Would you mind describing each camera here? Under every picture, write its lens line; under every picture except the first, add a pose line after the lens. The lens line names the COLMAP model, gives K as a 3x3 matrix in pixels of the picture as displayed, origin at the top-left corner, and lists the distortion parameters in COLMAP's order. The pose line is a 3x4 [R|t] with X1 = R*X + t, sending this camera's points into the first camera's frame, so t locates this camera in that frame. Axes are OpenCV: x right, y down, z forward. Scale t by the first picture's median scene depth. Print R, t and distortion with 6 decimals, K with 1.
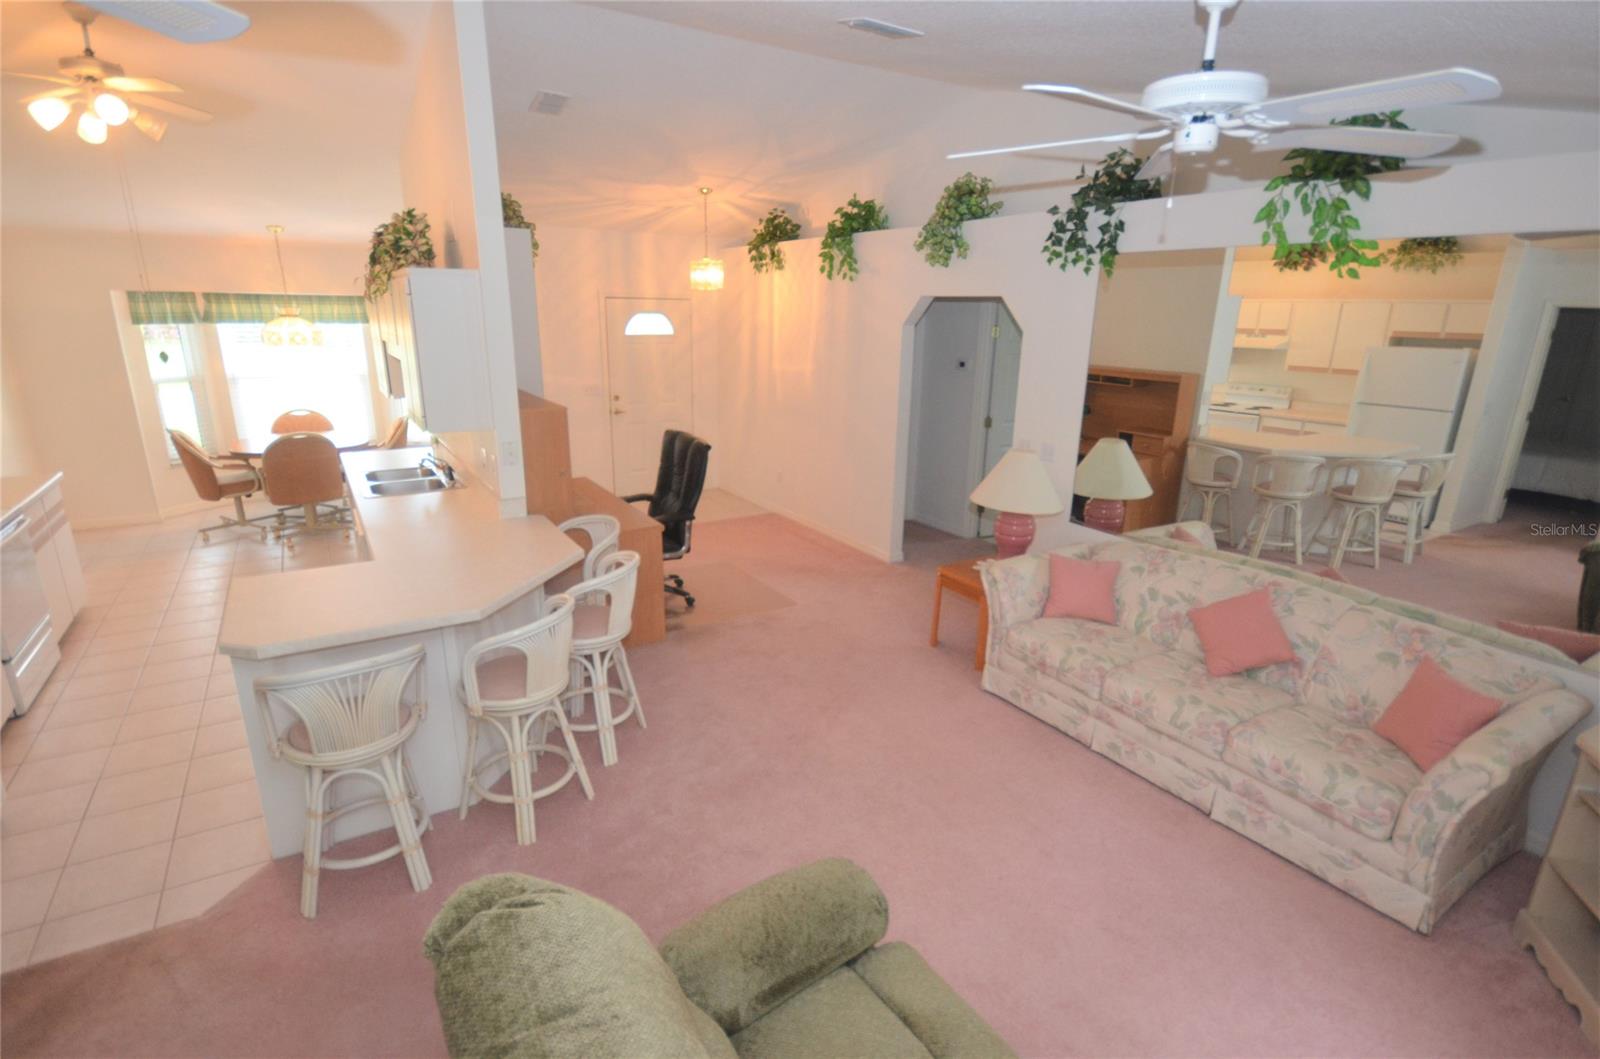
lens RADIAL K [[758.3, 0, 790.6], [0, 758.3, 553.9], [0, 0, 1]] dist [0.000329, -0.004925]
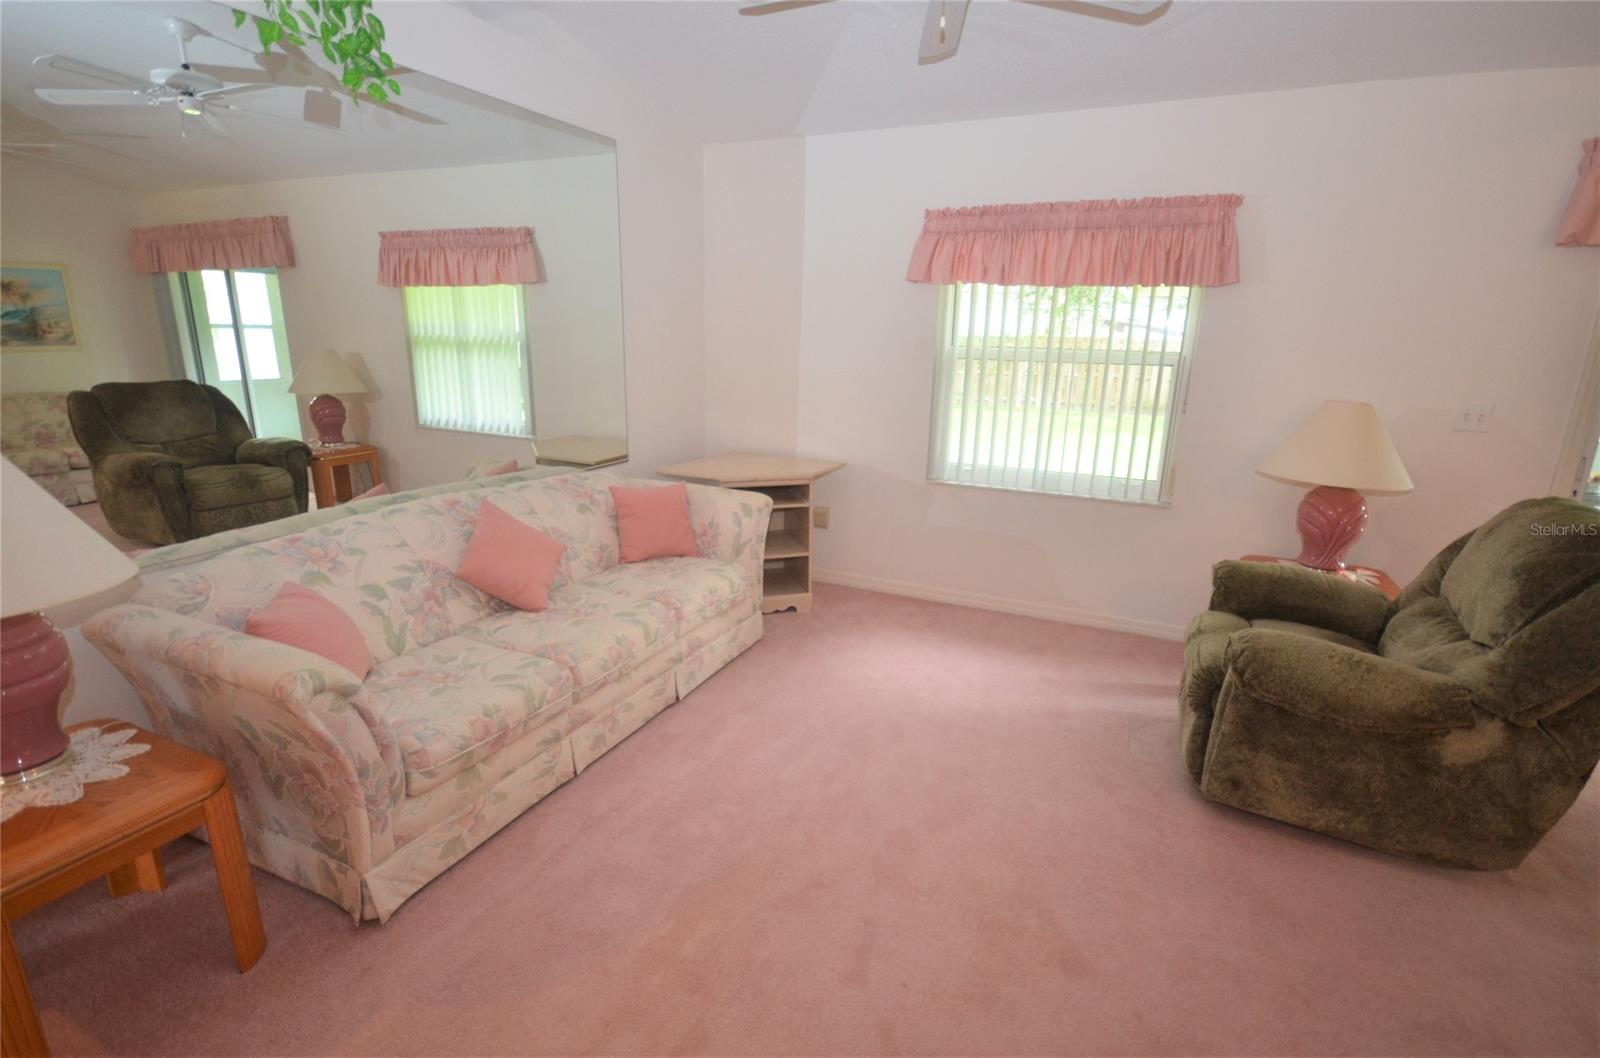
lens RADIAL K [[758.3, 0, 798.8], [0, 758.3, 540.2], [0, 0, 1]] dist [0.000329, -0.004925]
pose [[-0.551236, -0.247481, 0.796801, -0.142462], [0.227158, 0.874406, 0.428735, -0.121131], [-0.802831, 0.417334, -0.425787, 0.686448]]
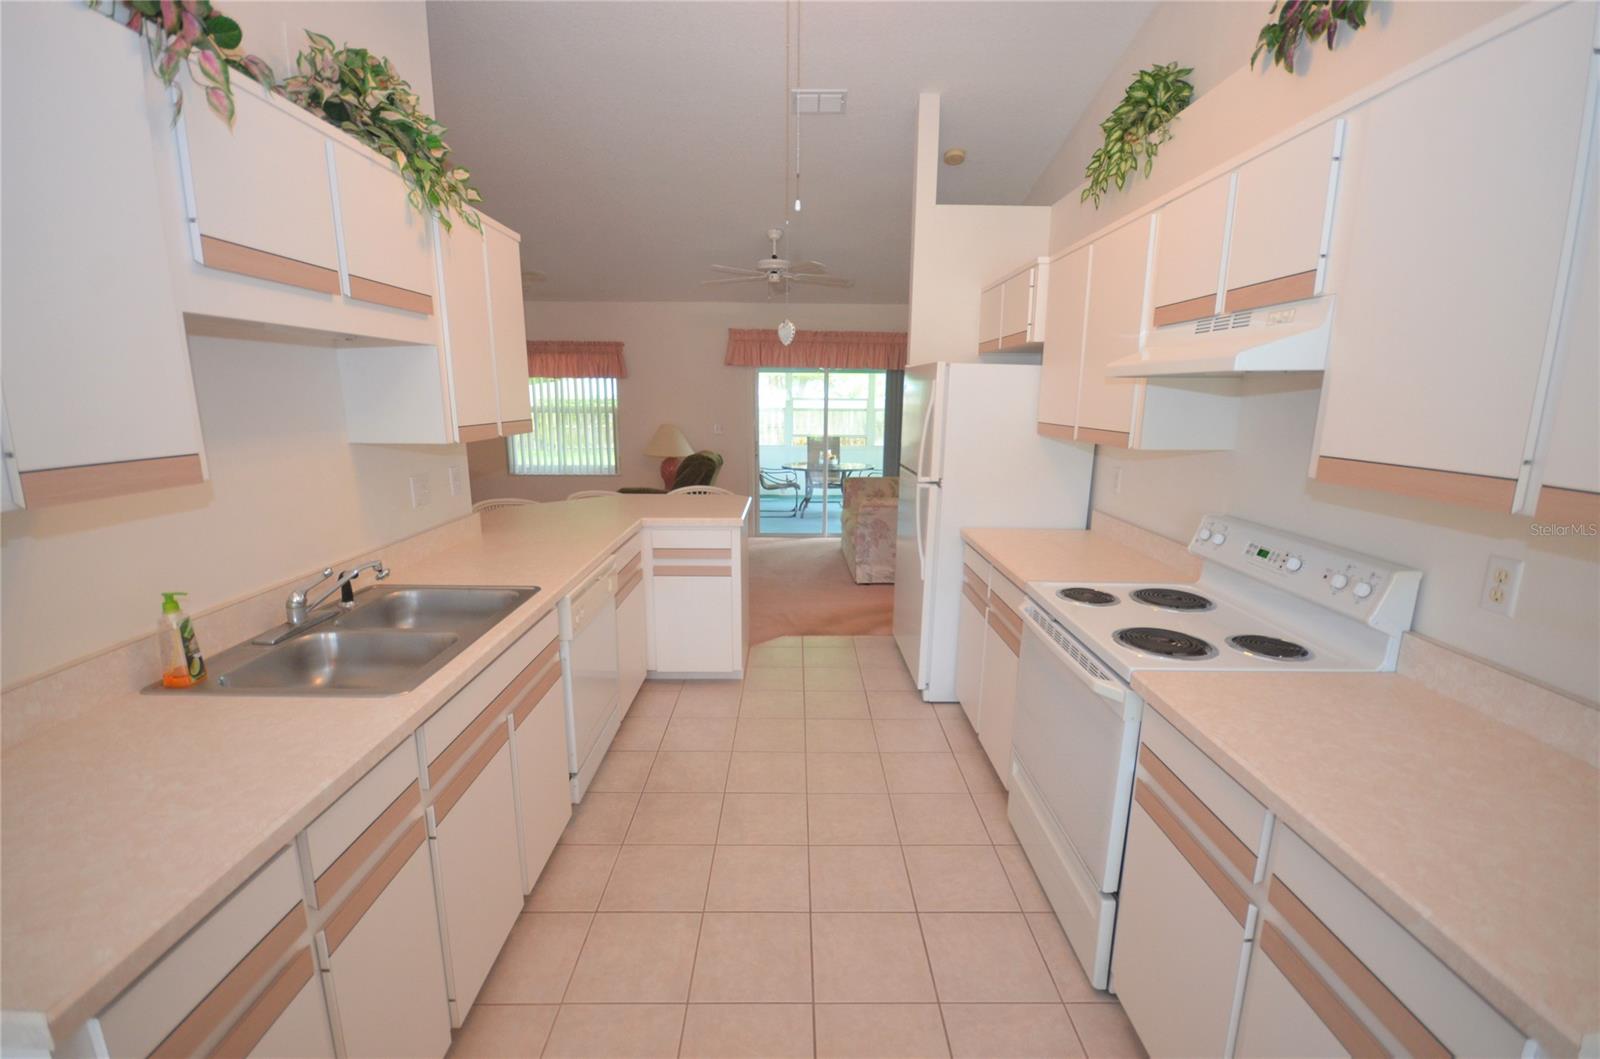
lens RADIAL K [[723.4, 0, 824.8], [0, 723.4, 548.9], [0, 0, 1]] dist [-0.001130, -0.005900]
pose [[-0.857373, -0.133115, 0.497185, -0.834148], [0.134540, 0.874428, 0.466127, -0.263112], [-0.496801, 0.466536, -0.731801, 1.022889]]
